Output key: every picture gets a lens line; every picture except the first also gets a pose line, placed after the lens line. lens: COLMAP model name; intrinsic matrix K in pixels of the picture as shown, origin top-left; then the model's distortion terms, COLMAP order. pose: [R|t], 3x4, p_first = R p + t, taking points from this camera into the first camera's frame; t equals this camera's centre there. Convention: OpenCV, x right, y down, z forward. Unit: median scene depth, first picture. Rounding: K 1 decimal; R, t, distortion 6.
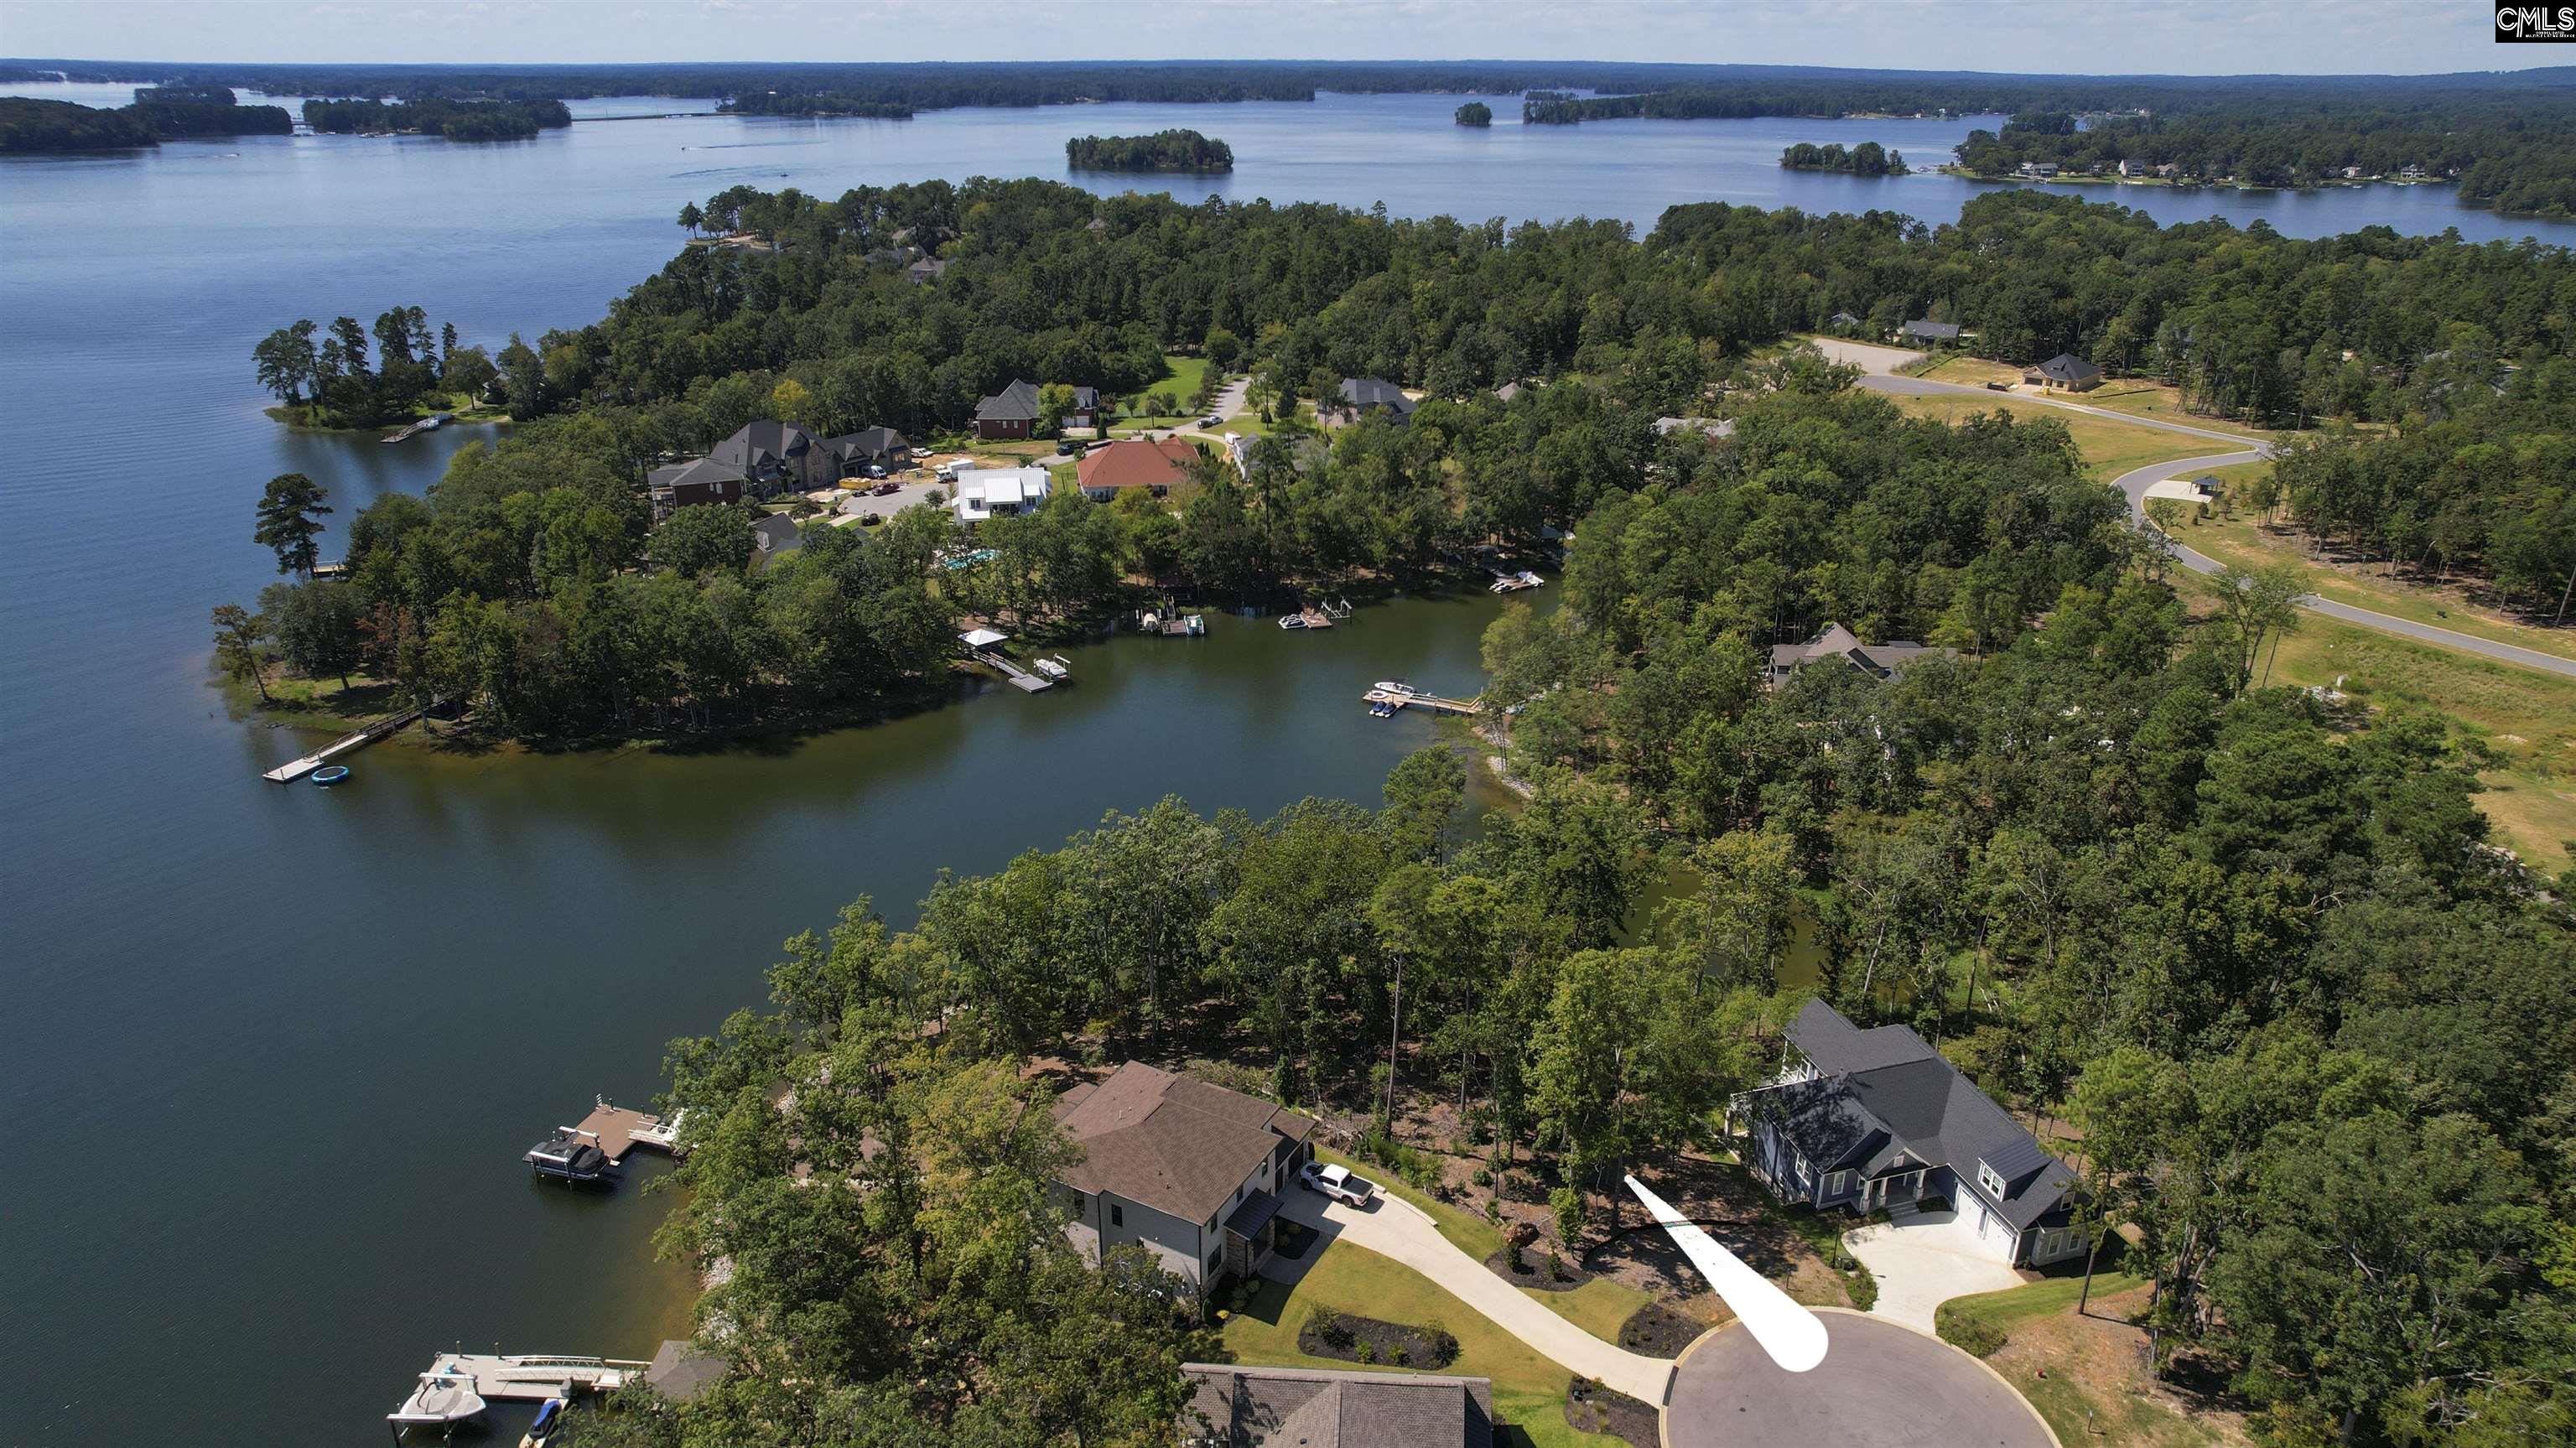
lens RADIAL K [[1648.6, 0, 1302.1], [0, 1648.6, 717.1], [0, 0, 1]] dist [-0.077458, 0.068925]
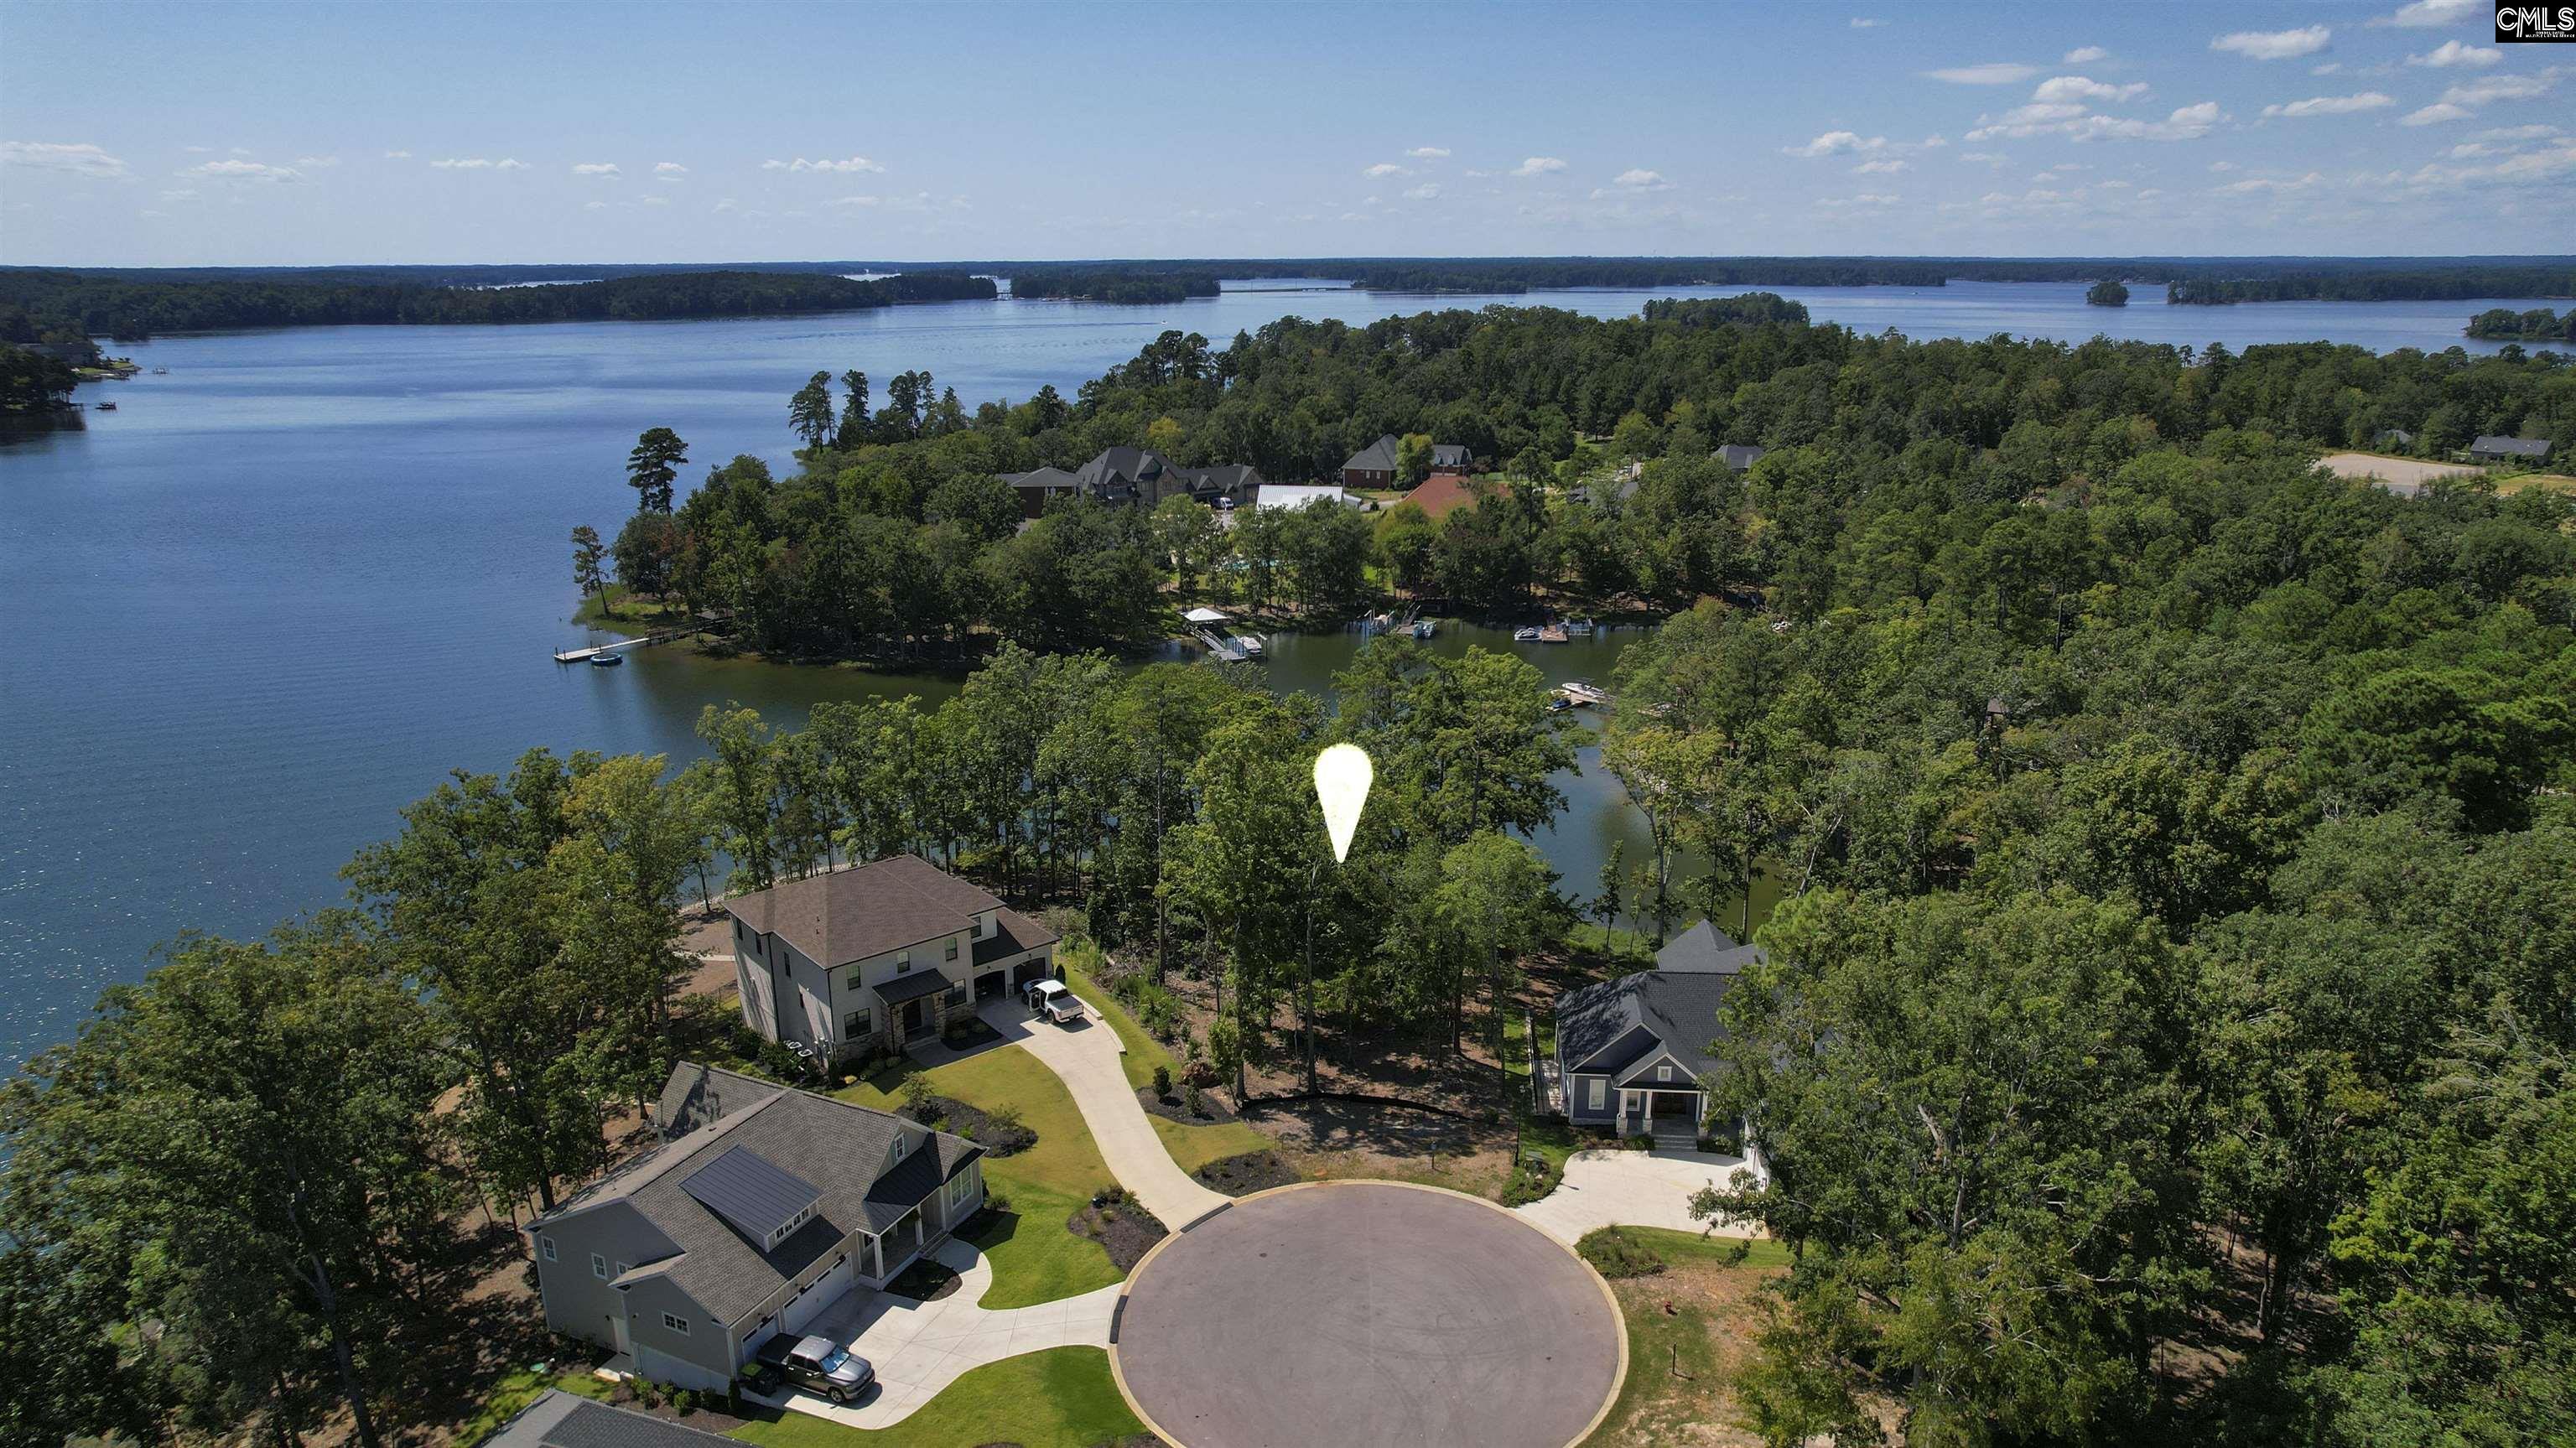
lens RADIAL K [[1648.6, 0, 1303.0], [0, 1648.6, 712.1], [0, 0, 1]] dist [-0.077458, 0.068925]
pose [[0.930791, 0.087861, -0.354837, 0.203996], [-0.127810, 0.987641, -0.090715, 0.084329], [0.342481, 0.129788, 0.930517, 0.076291]]
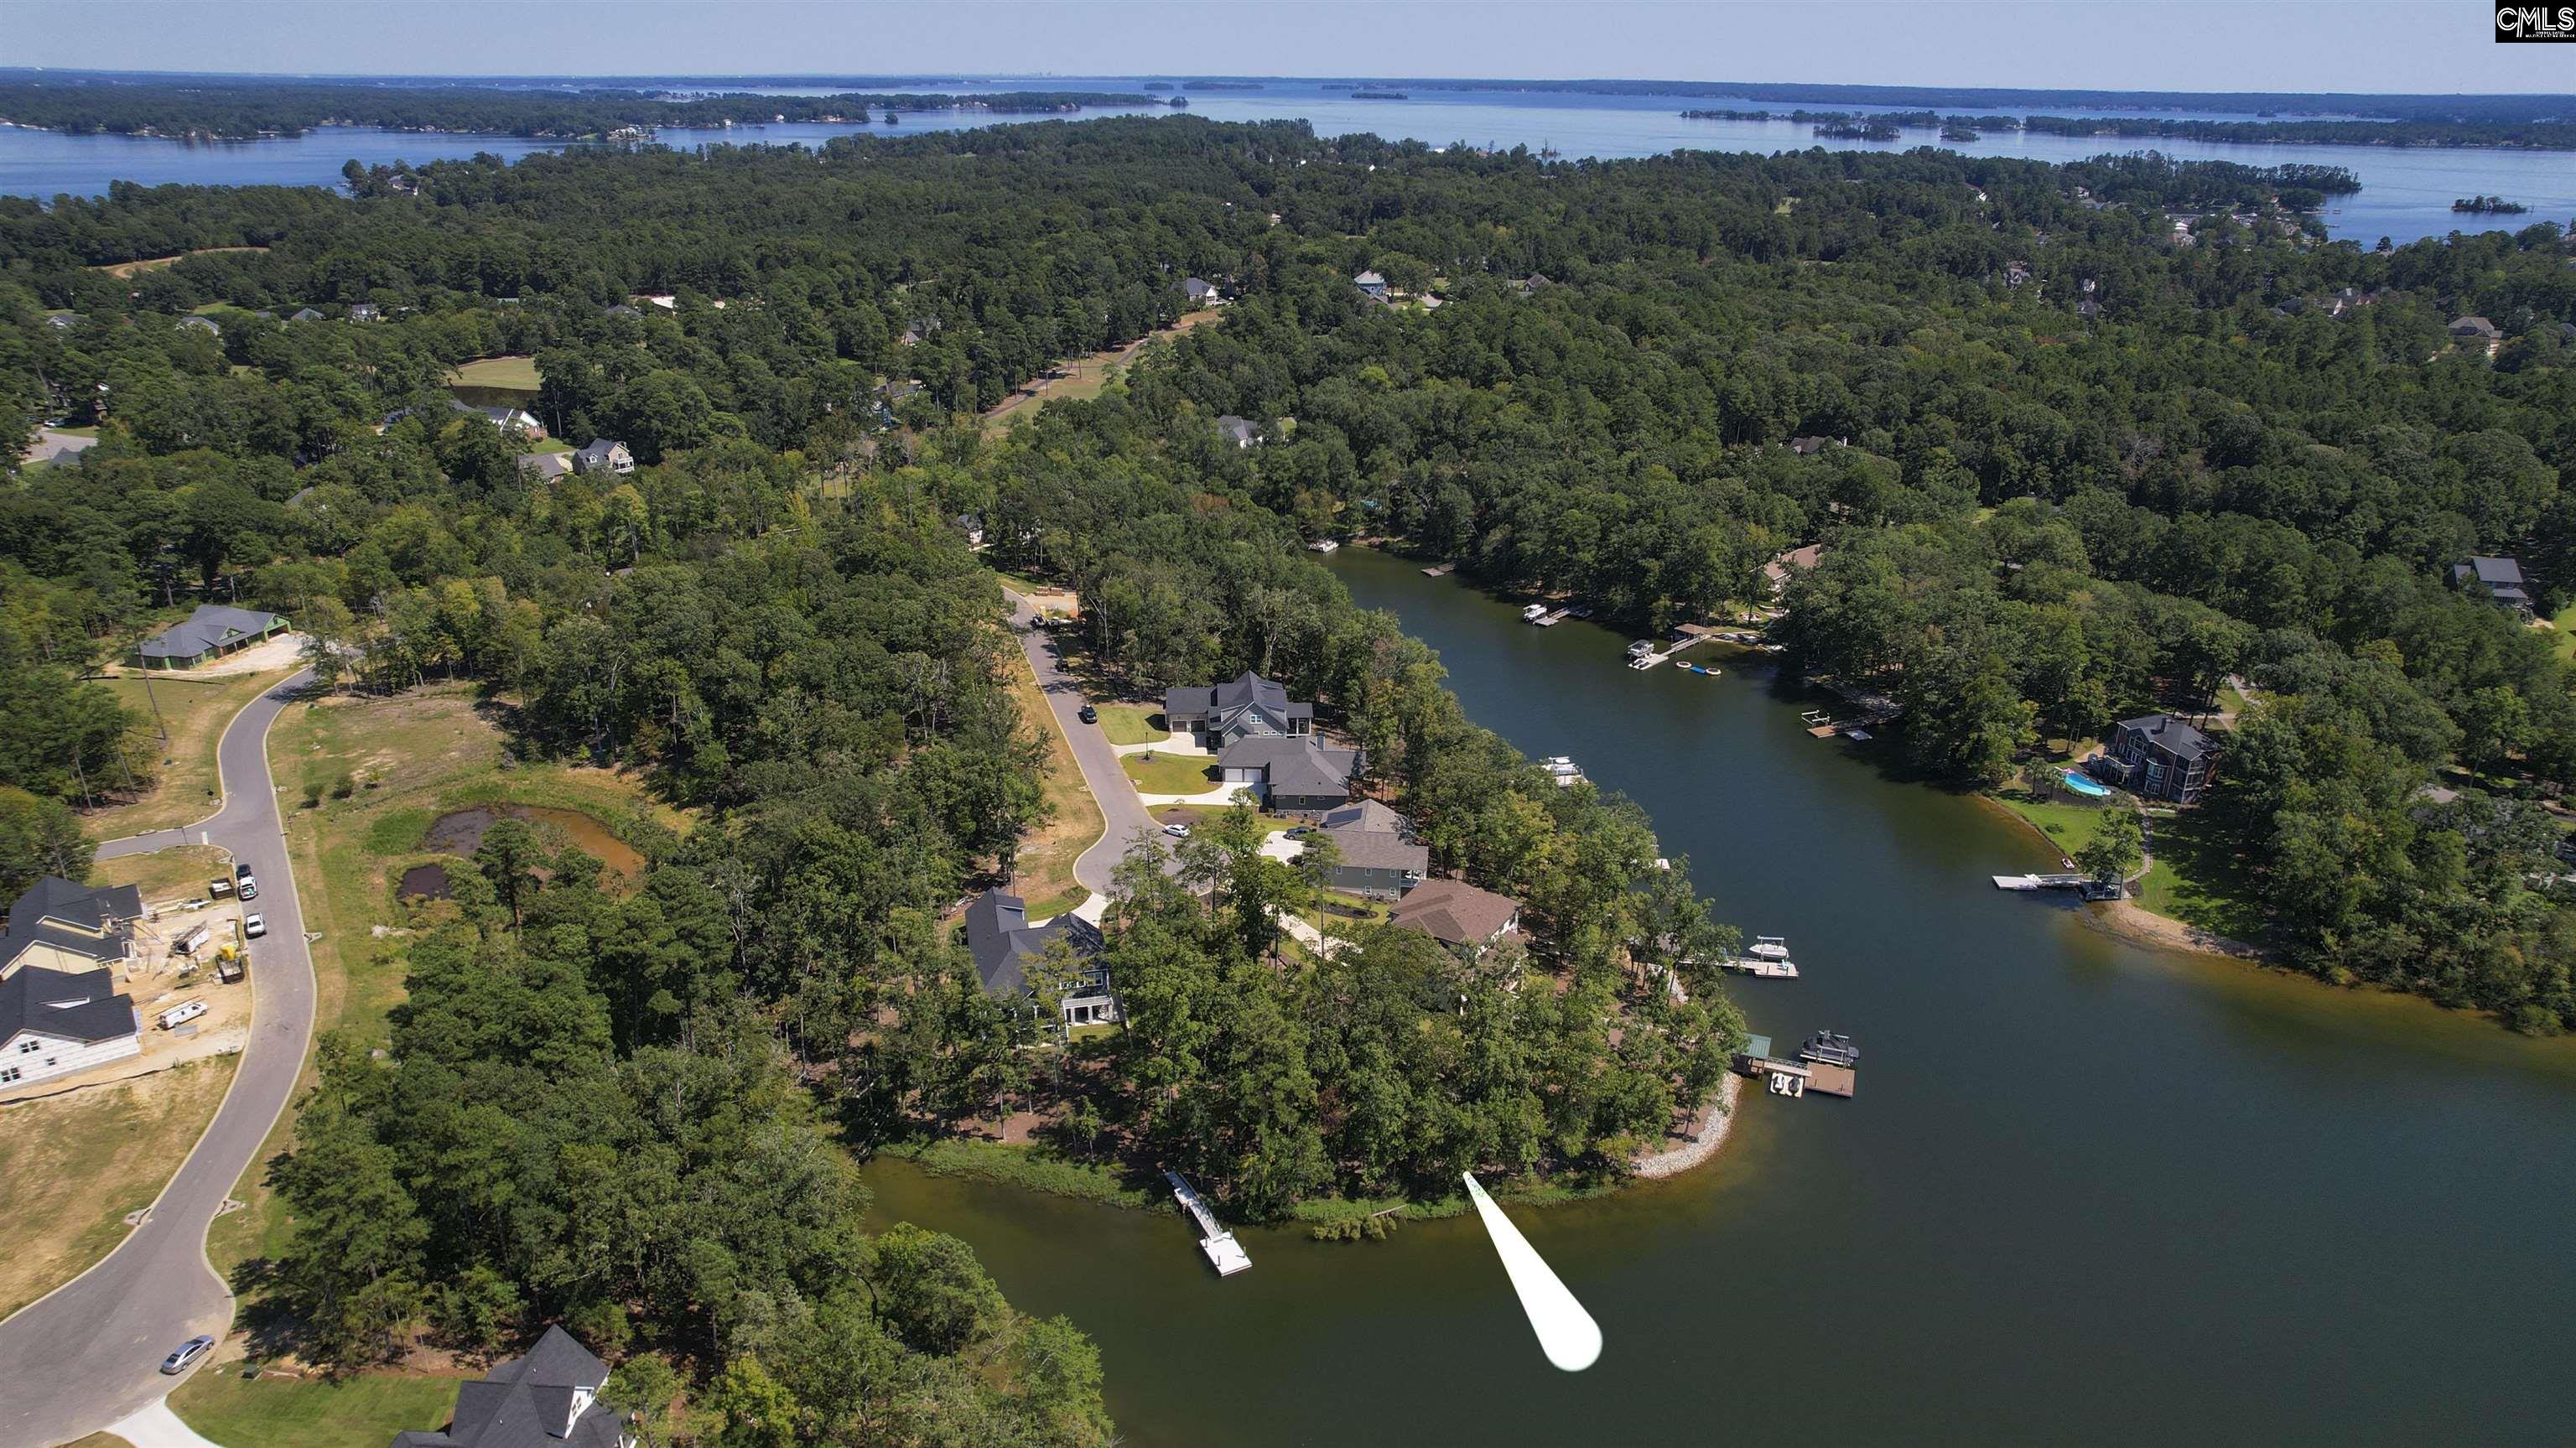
lens RADIAL K [[1648.6, 0, 1299.6], [0, 1648.6, 706.9], [0, 0, 1]] dist [-0.077458, 0.068925]
pose [[-0.998686, -0.032250, 0.039827, 0.009885], [0.004038, 0.725226, 0.688499, -0.526823], [-0.051088, 0.687756, -0.724142, 0.948178]]
